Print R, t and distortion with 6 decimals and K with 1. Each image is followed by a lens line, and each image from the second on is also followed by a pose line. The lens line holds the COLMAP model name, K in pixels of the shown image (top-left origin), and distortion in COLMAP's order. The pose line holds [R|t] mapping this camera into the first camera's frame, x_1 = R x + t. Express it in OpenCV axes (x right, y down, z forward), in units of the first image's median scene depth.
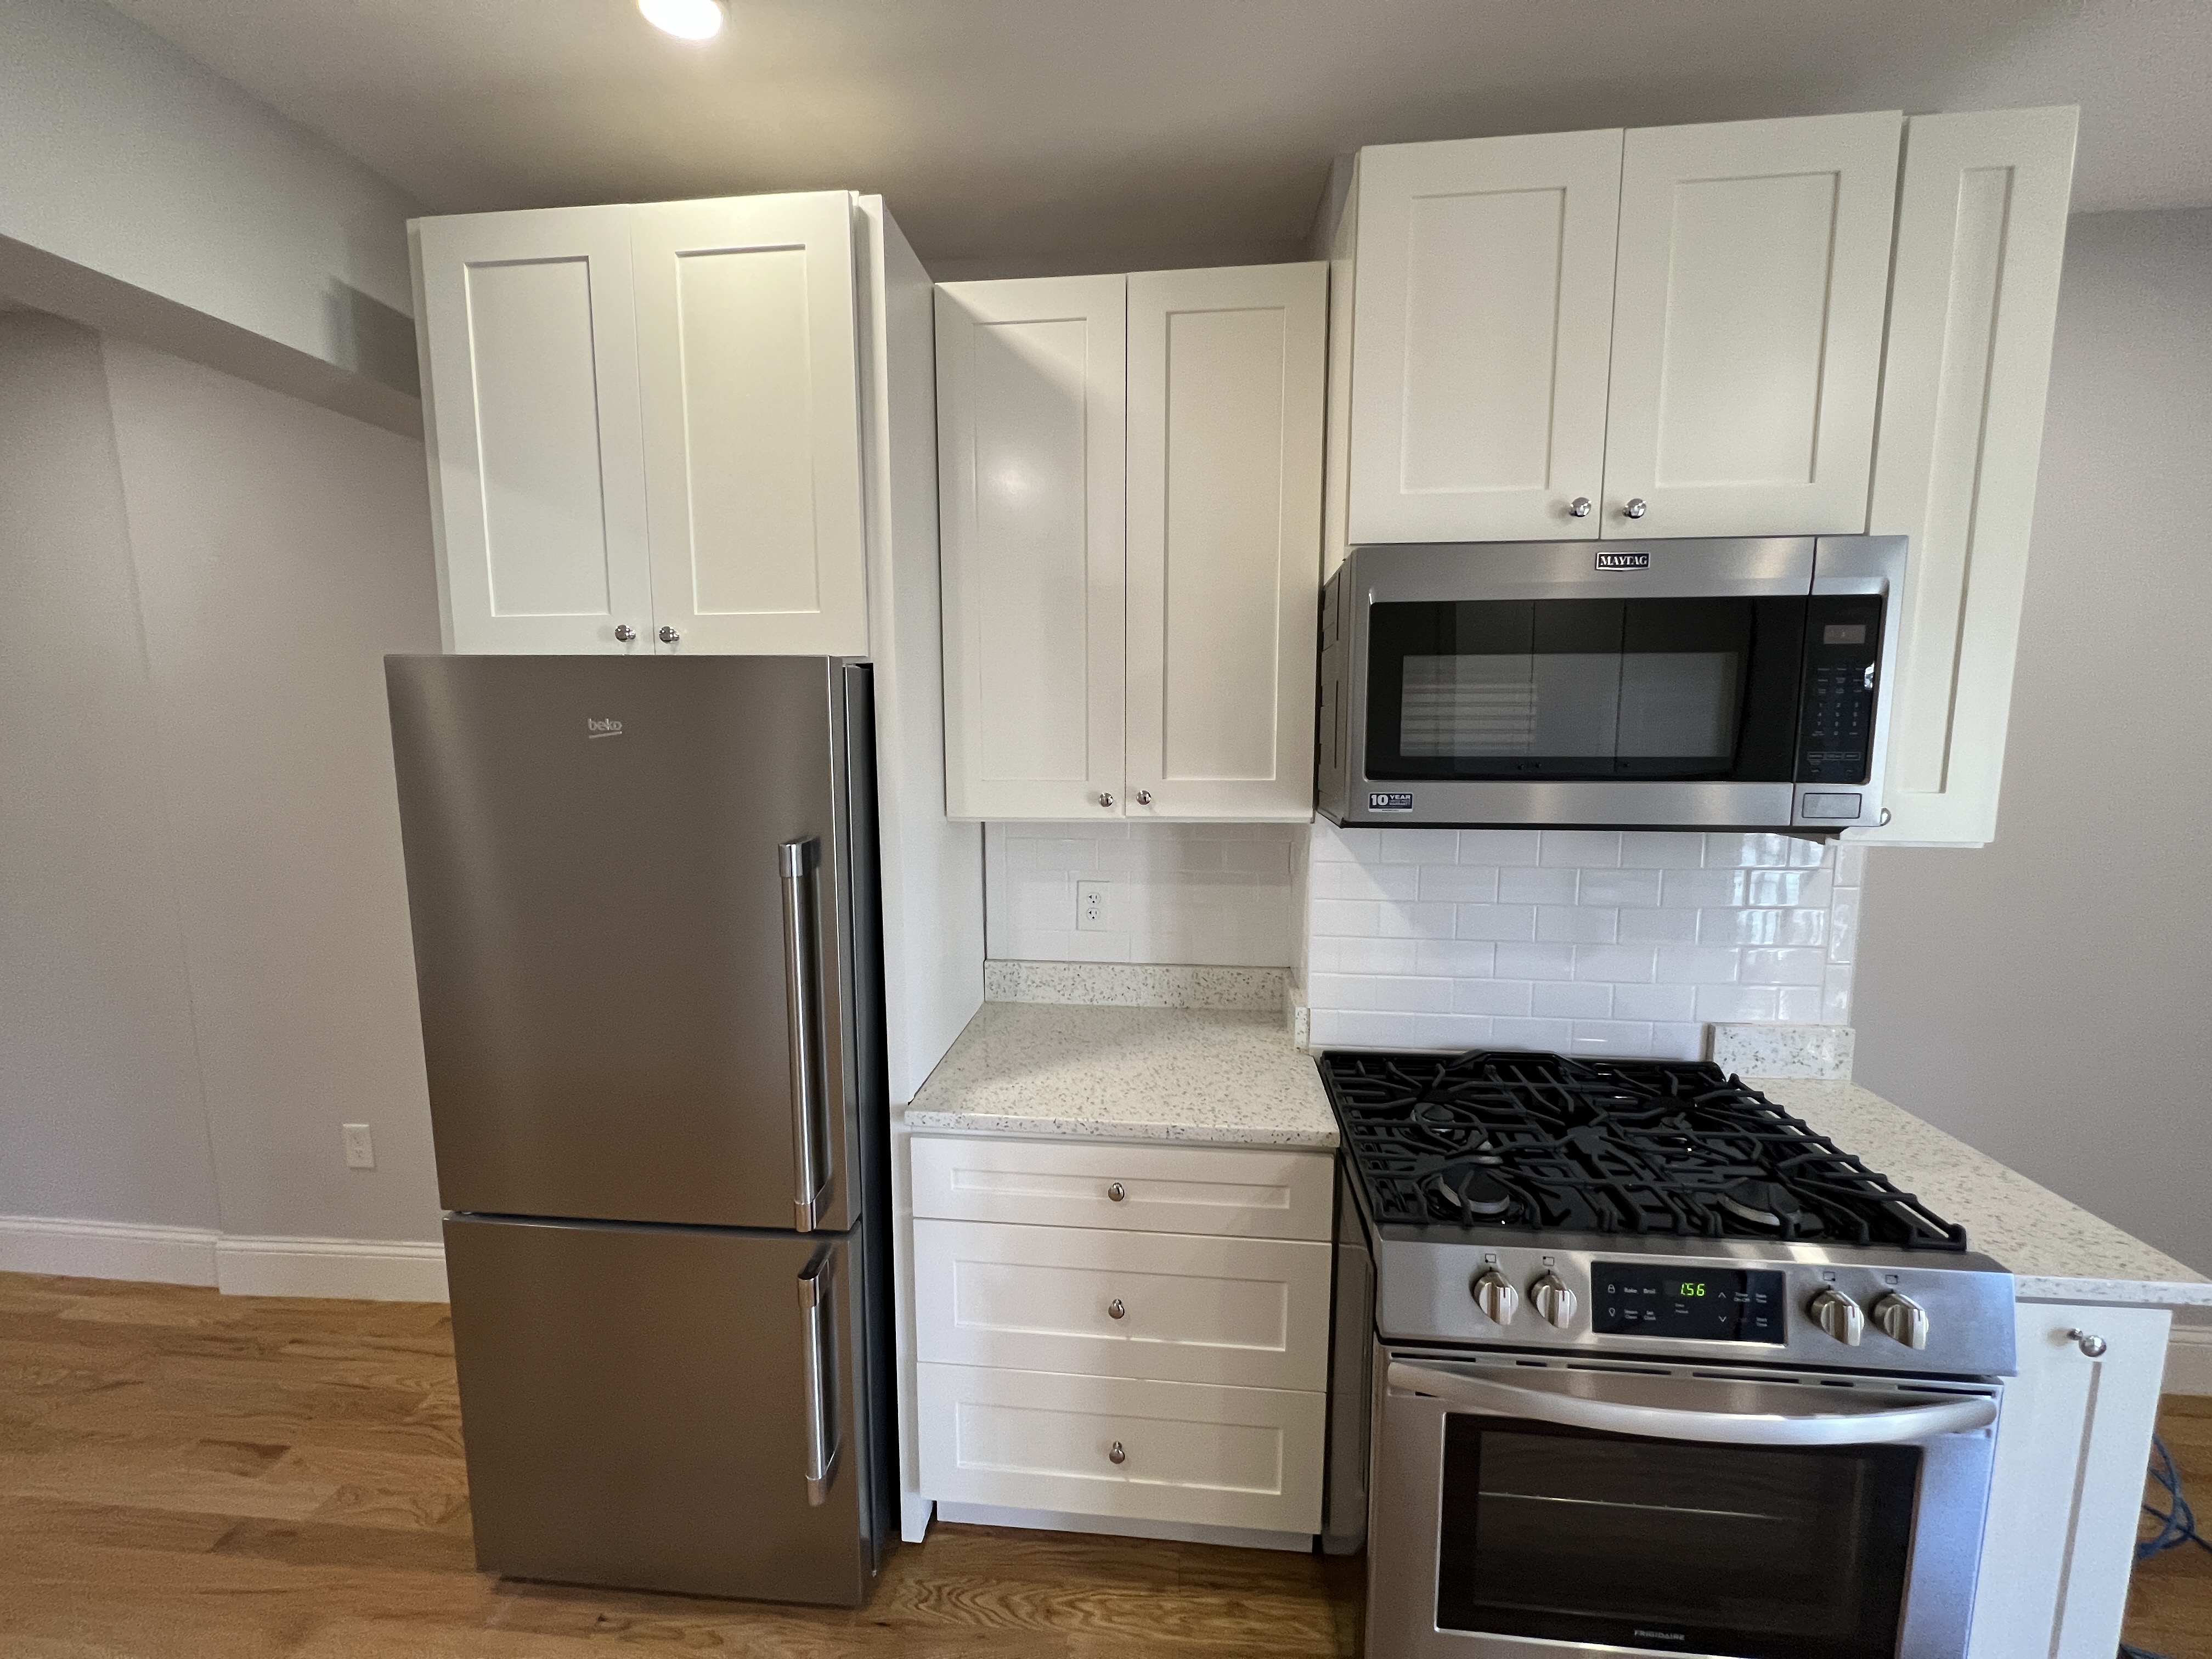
lens RADIAL K [[884.2, 0, 1104.0], [0, 884.2, 827.9], [0, 0, 1]] dist [0.000547, -0.000143]
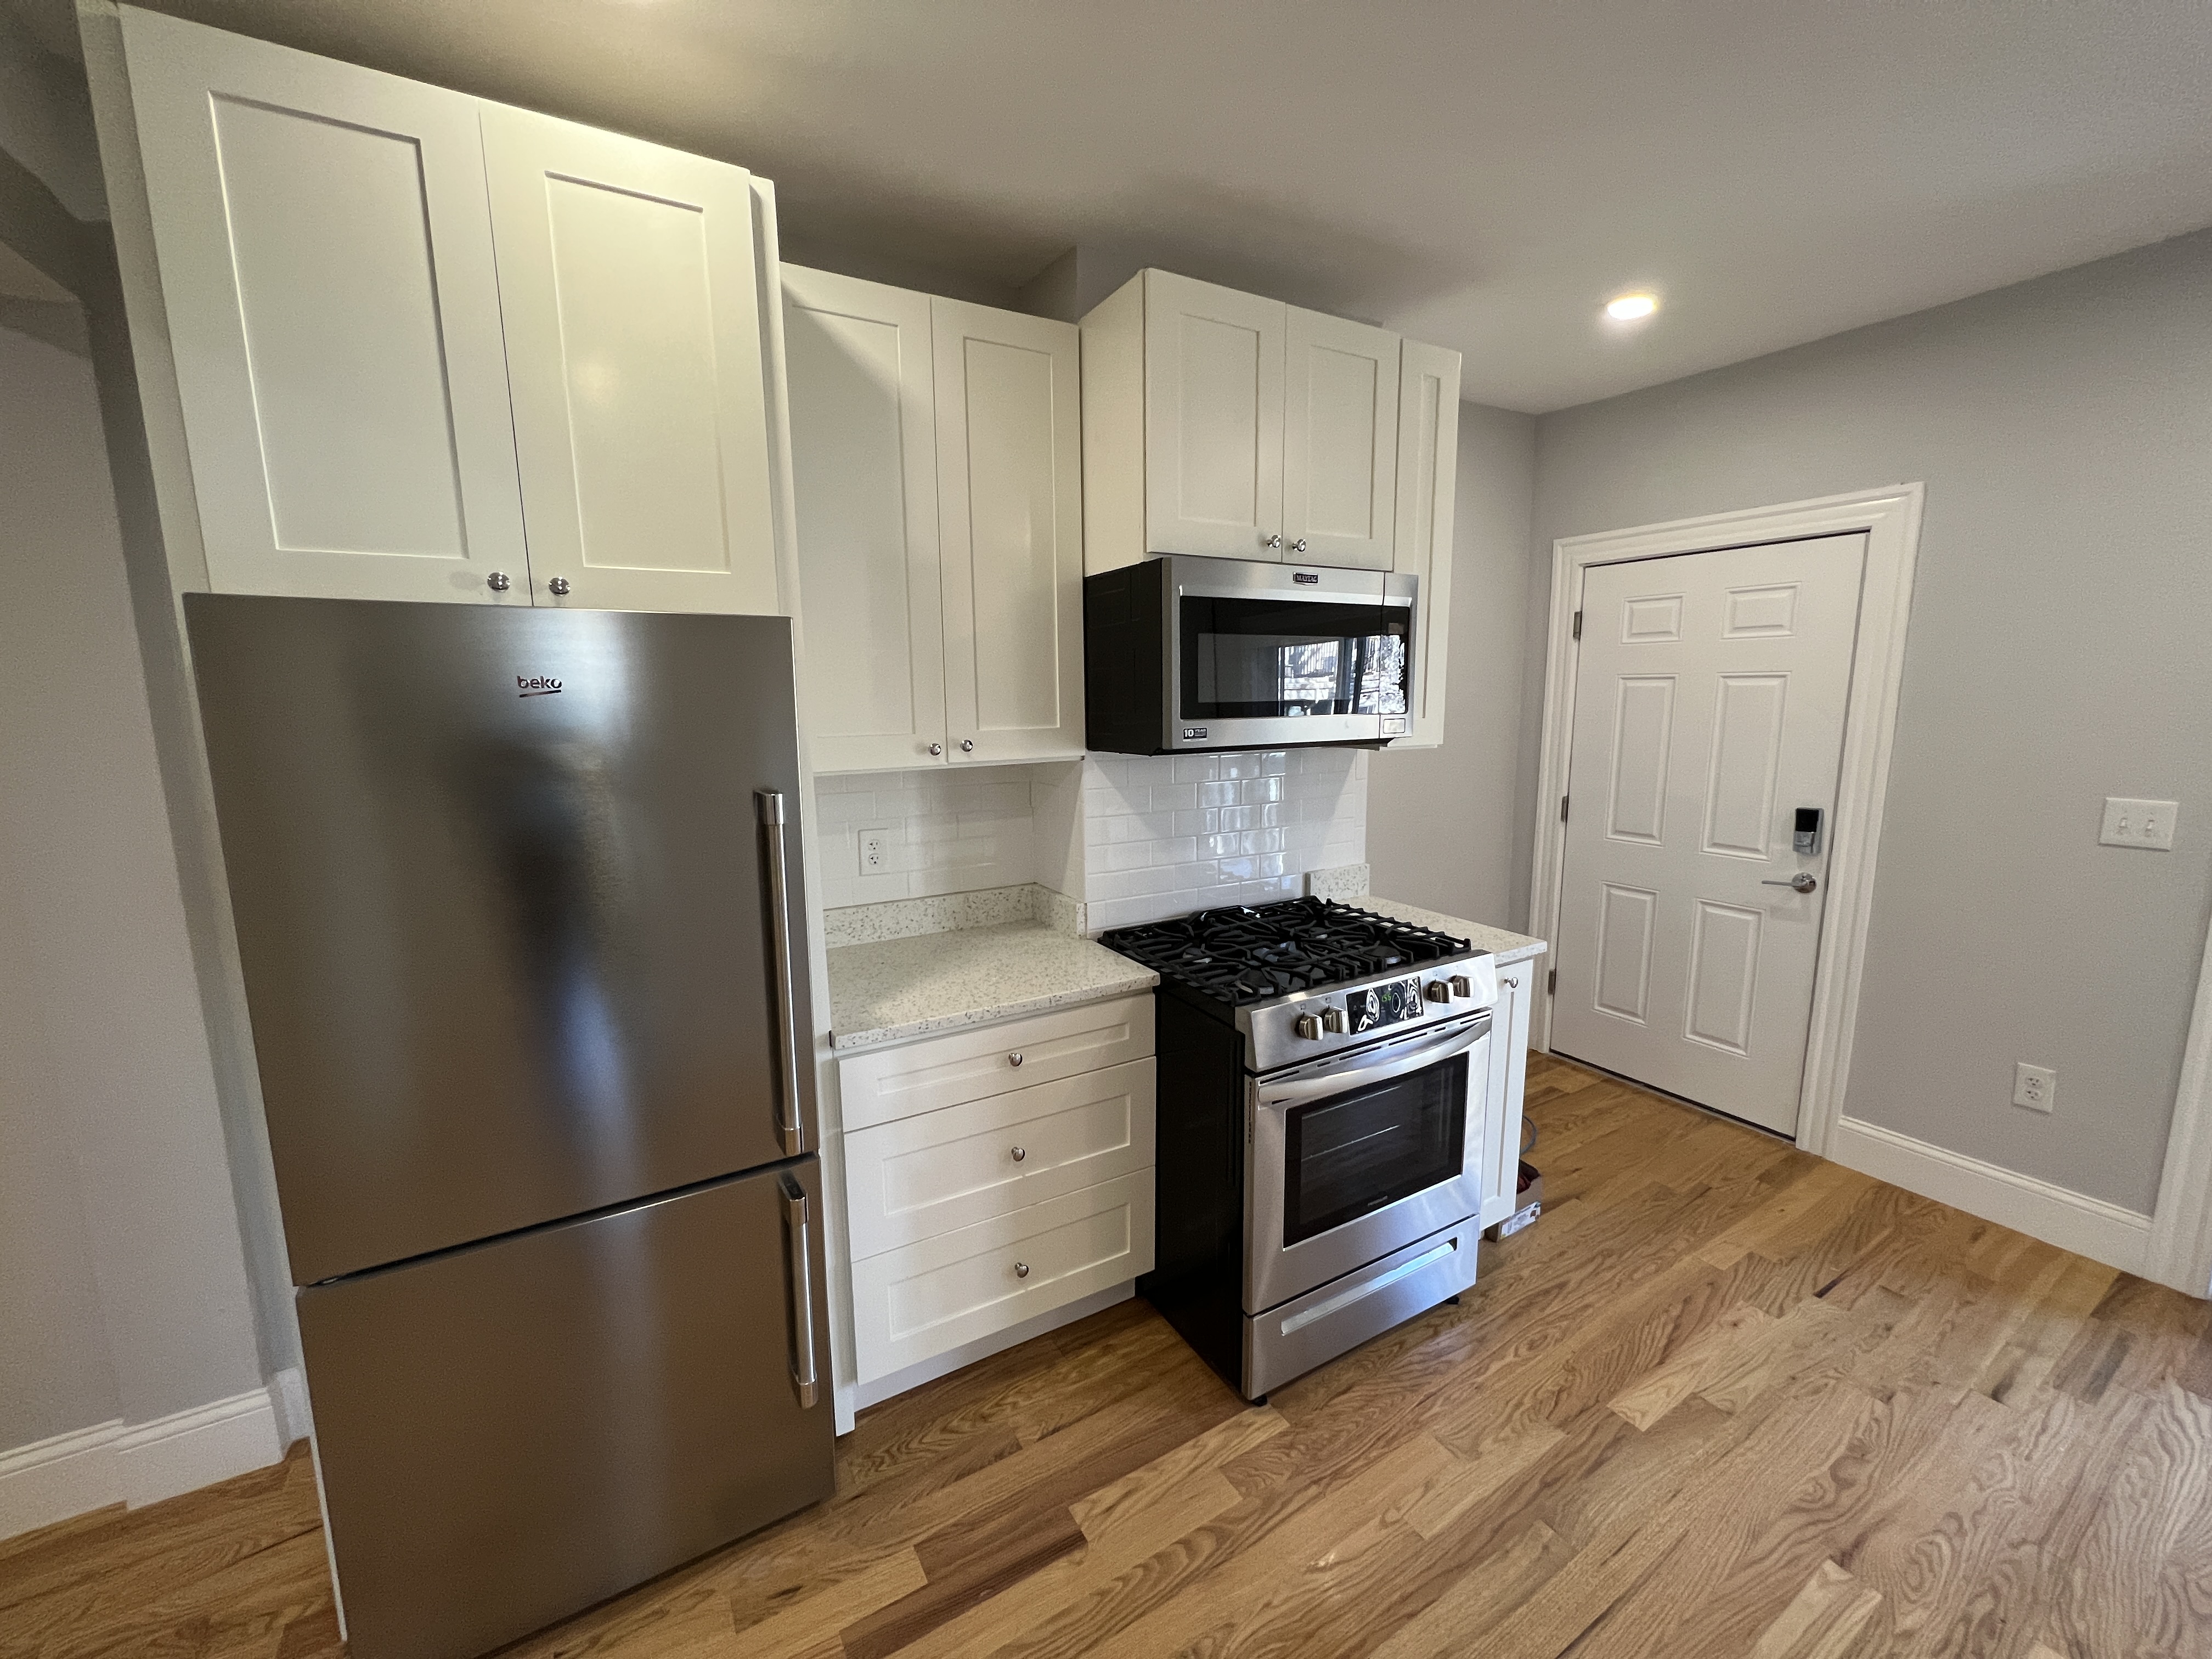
lens RADIAL K [[884.2, 0, 1104.0], [0, 884.2, 827.9], [0, 0, 1]] dist [0.000547, -0.000143]
pose [[0.812338, -0.098047, 0.574886, -0.545129], [0.080371, 0.995182, 0.056160, 0.026109], [-0.577623, 0.000583, 0.816304, -0.085276]]
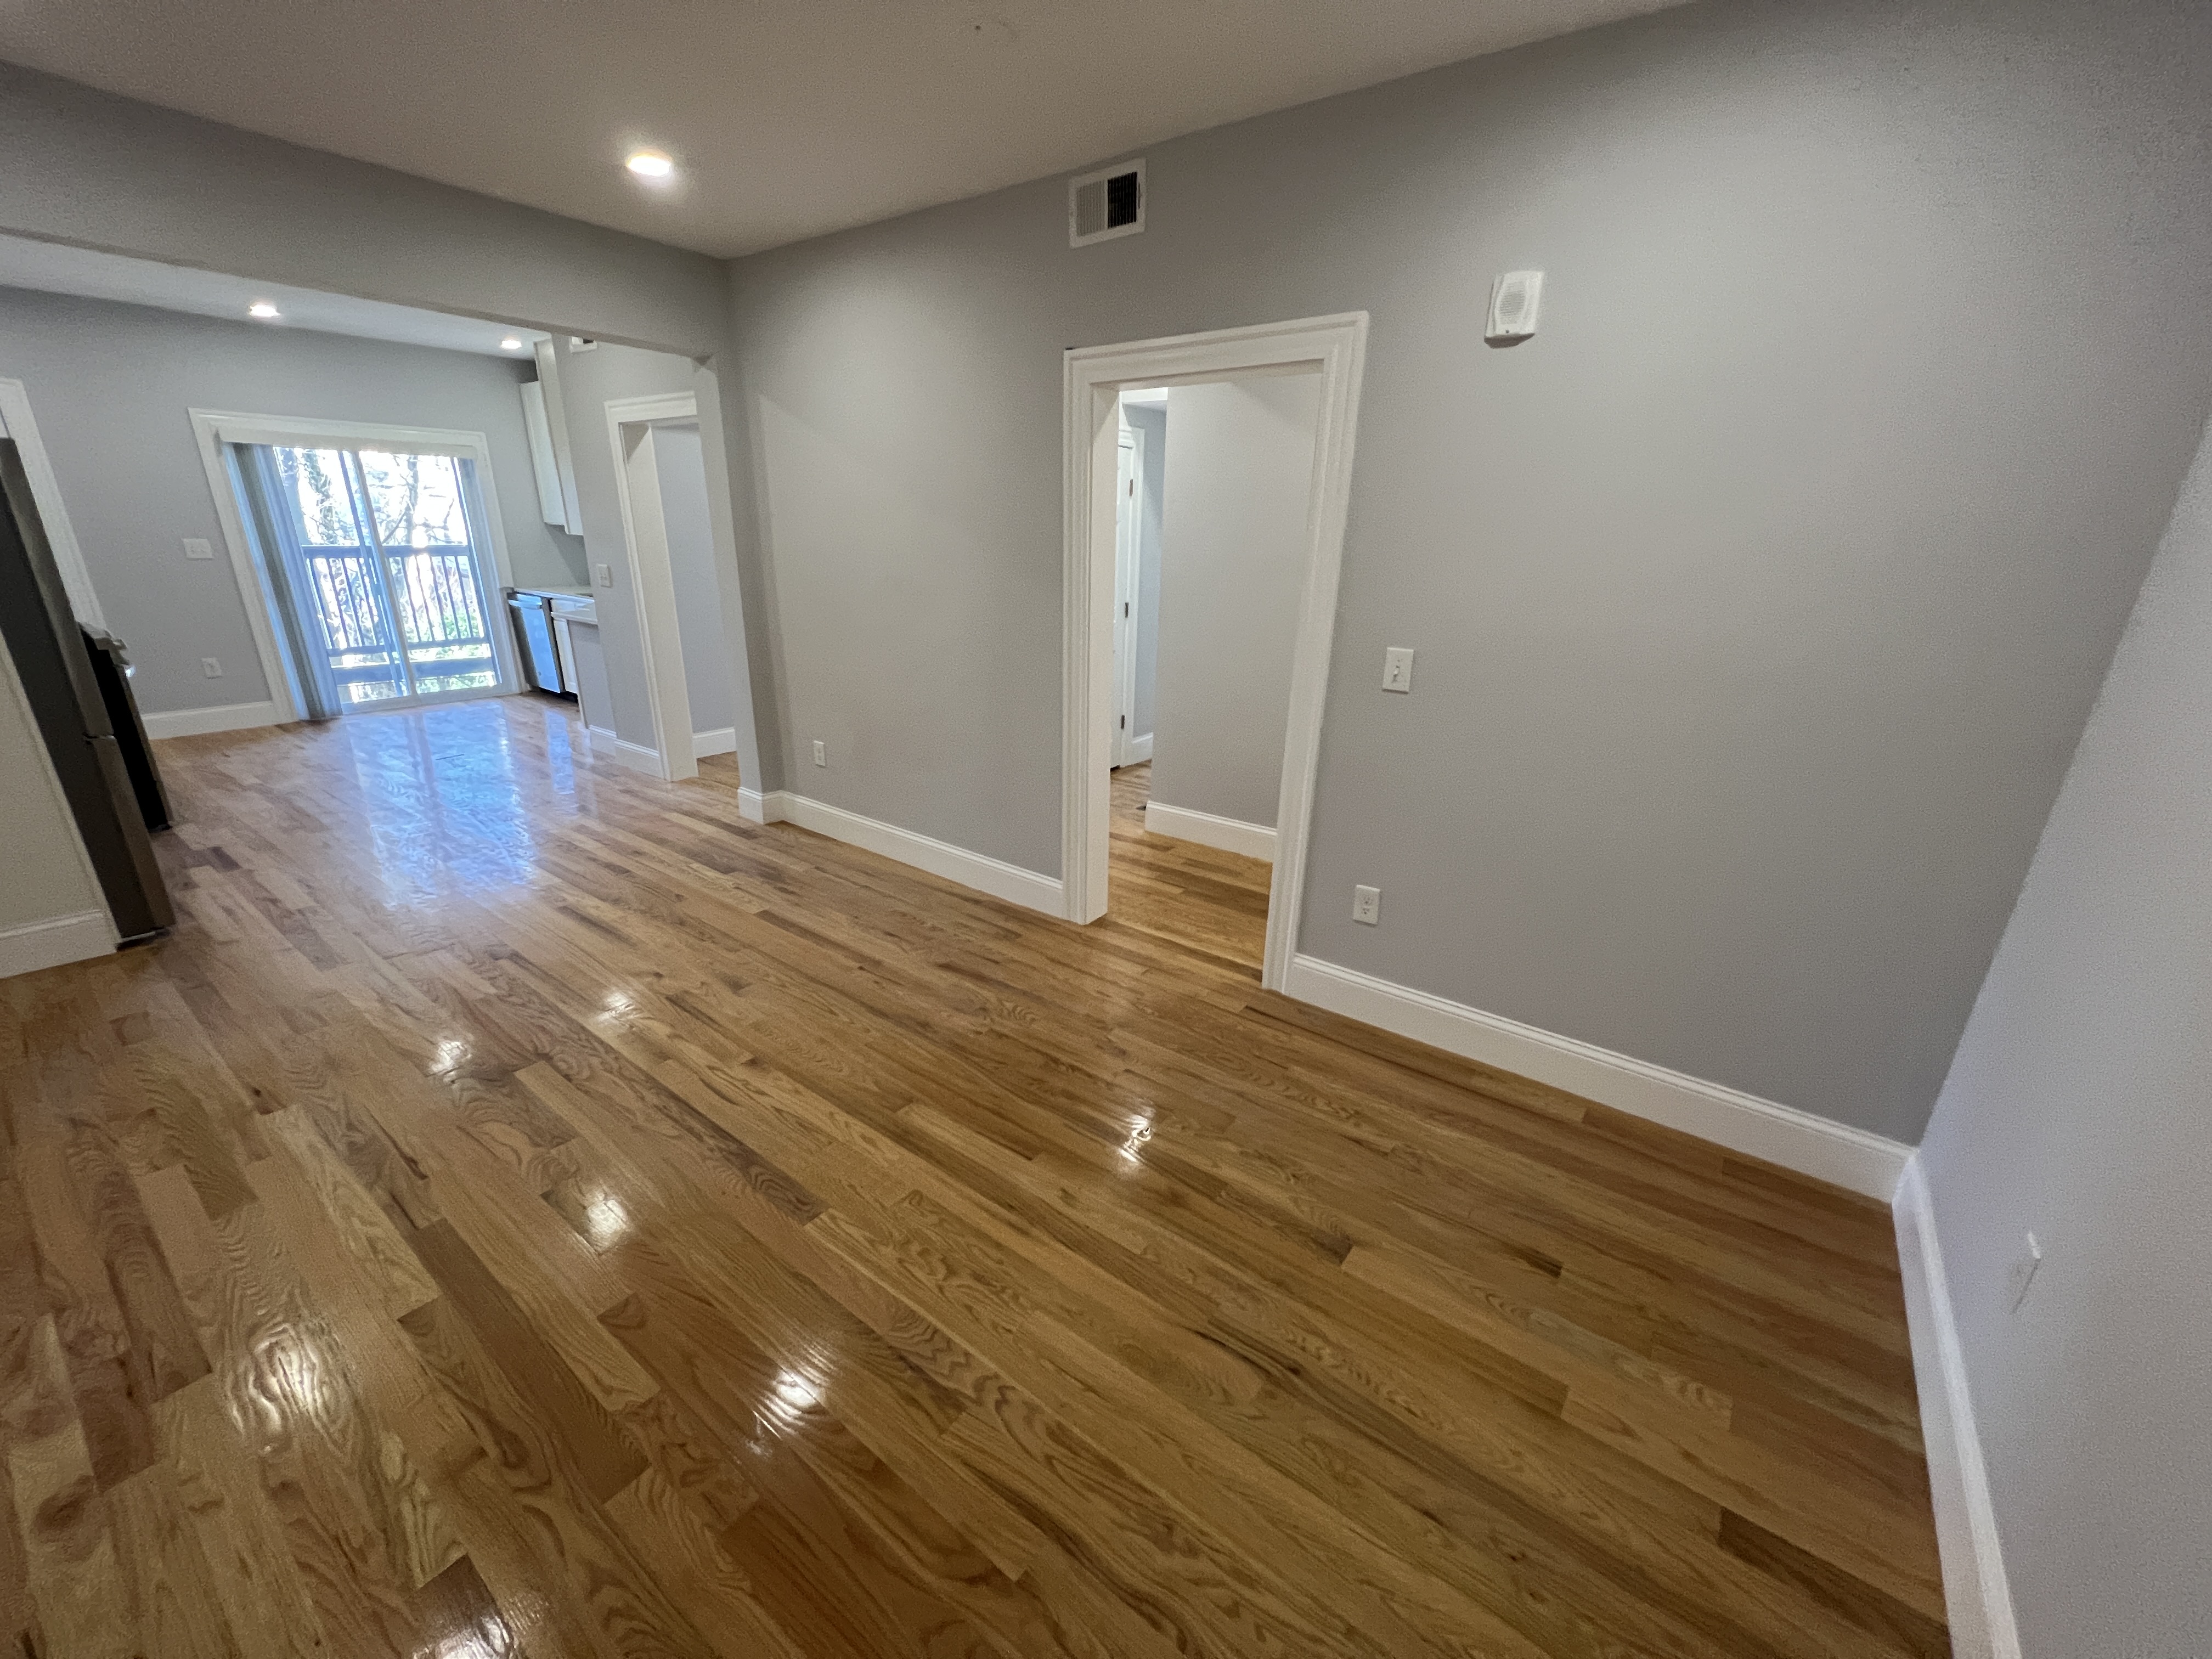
lens RADIAL K [[884.2, 0, 1104.0], [0, 884.2, 827.9], [0, 0, 1]] dist [0.000547, -0.000143]
pose [[-0.853969, -0.190737, 0.484104, -3.567516], [0.039994, 0.903575, 0.426559, -0.139775], [-0.518785, 0.383629, -0.763996, 1.415223]]
